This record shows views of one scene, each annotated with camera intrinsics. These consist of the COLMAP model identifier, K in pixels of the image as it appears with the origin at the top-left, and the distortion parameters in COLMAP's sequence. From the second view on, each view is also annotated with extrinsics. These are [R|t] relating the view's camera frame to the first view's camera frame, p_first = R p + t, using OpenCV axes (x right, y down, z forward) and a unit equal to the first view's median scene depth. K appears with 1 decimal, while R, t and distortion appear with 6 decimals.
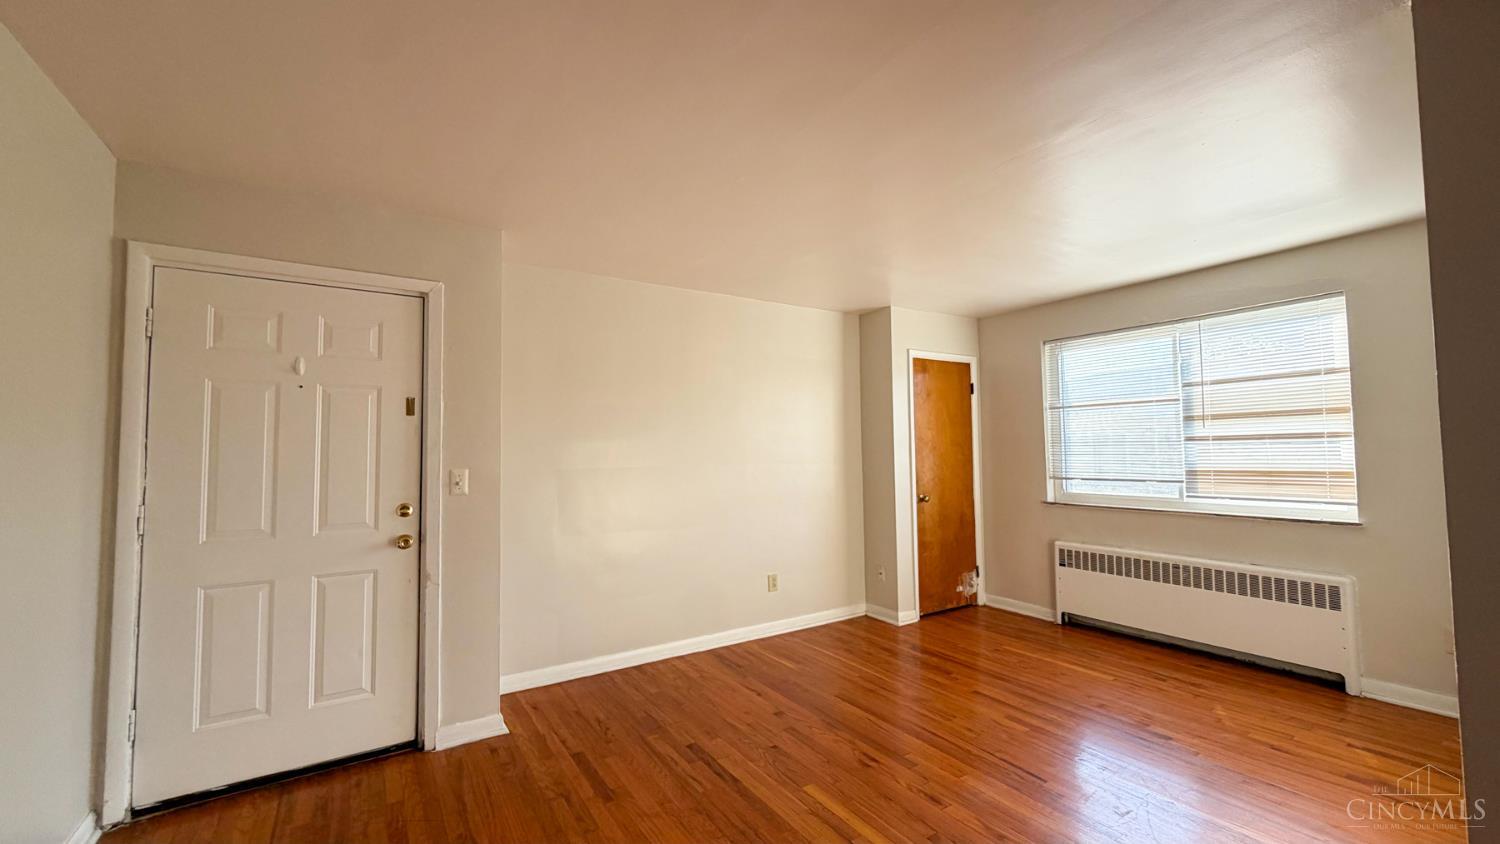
lens RADIAL K [[597.1, 0, 752.9], [0, 597.1, 422.3], [0, 0, 1]] dist [-0.000659, -0.000160]
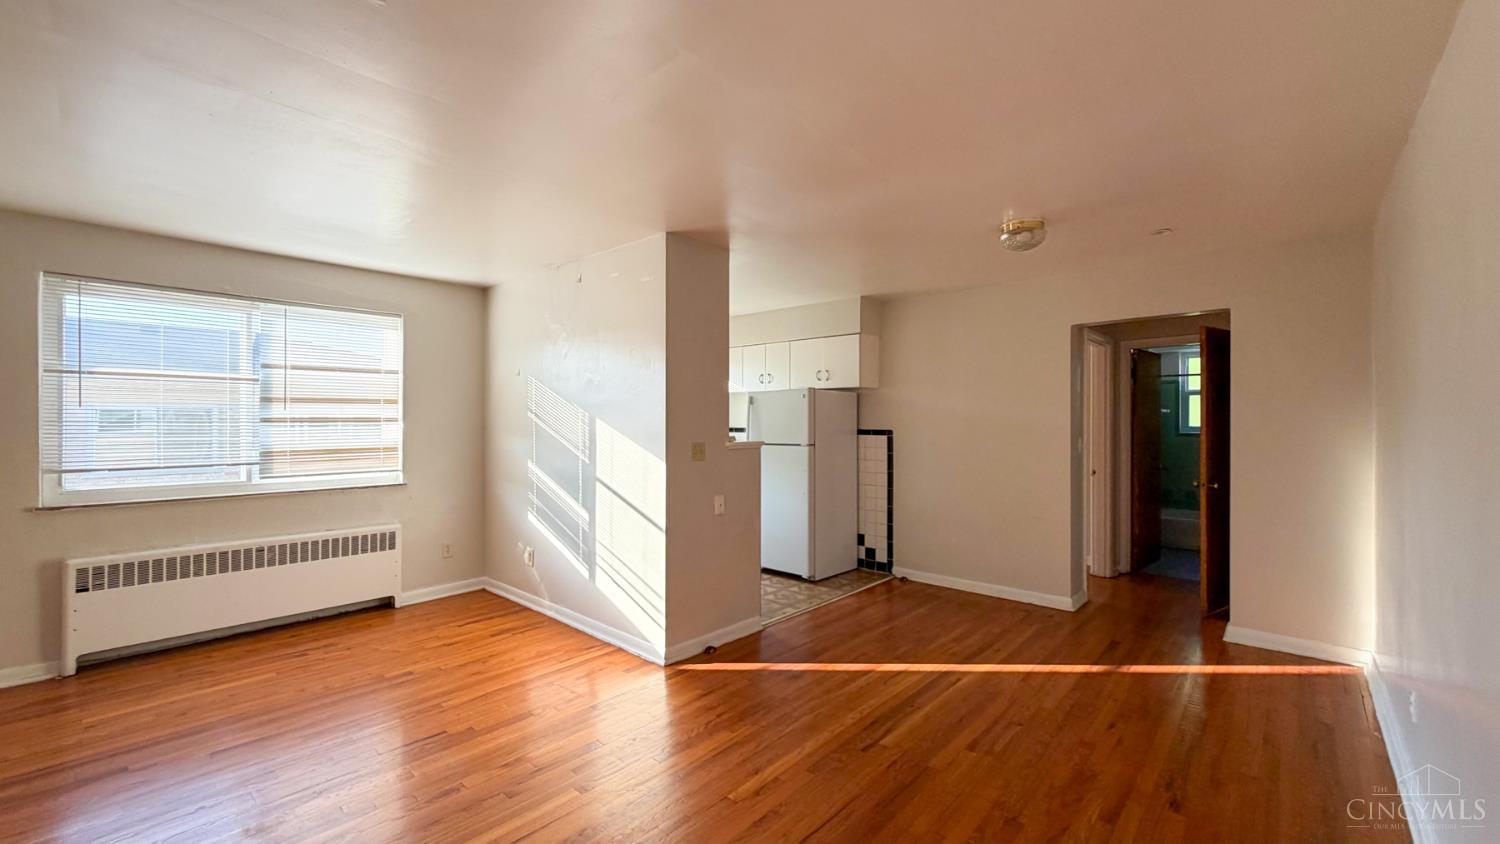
lens RADIAL K [[597.1, 0, 752.9], [0, 597.1, 422.3], [0, 0, 1]] dist [-0.000659, -0.000160]
pose [[-0.257990, 0.014203, 0.966043, -0.504146], [-0.043581, 0.998703, -0.026322, 0.025059], [-0.965164, -0.048891, -0.257037, 0.530013]]
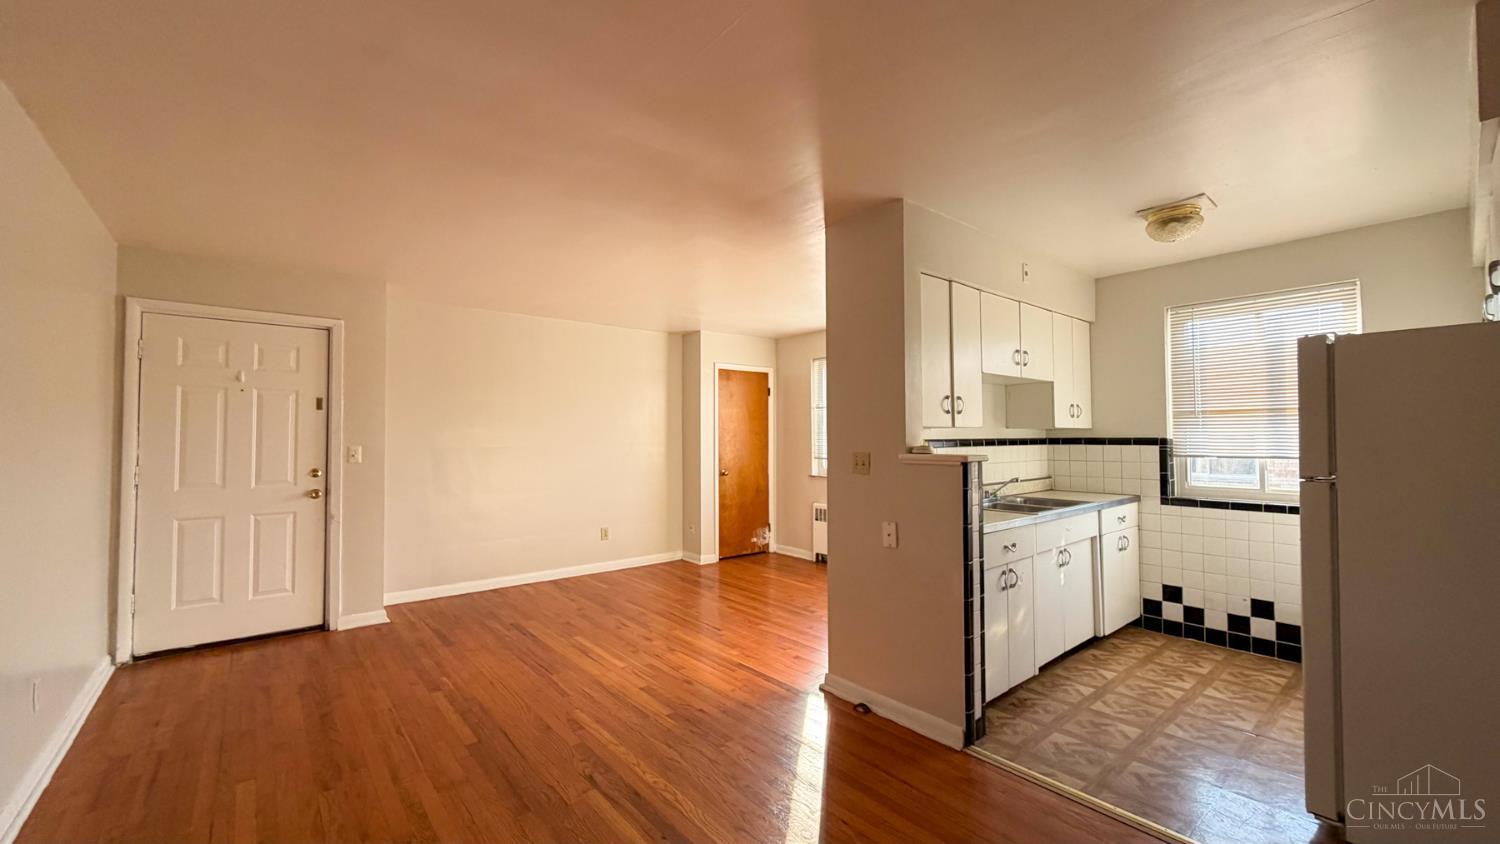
lens RADIAL K [[597.1, 0, 752.9], [0, 597.1, 422.3], [0, 0, 1]] dist [-0.000659, -0.000160]
pose [[0.992999, 0.012865, 0.117418, 0.259388], [-0.015377, 0.999671, 0.020519, -0.021754], [-0.117116, -0.022181, 0.992871, -0.482853]]
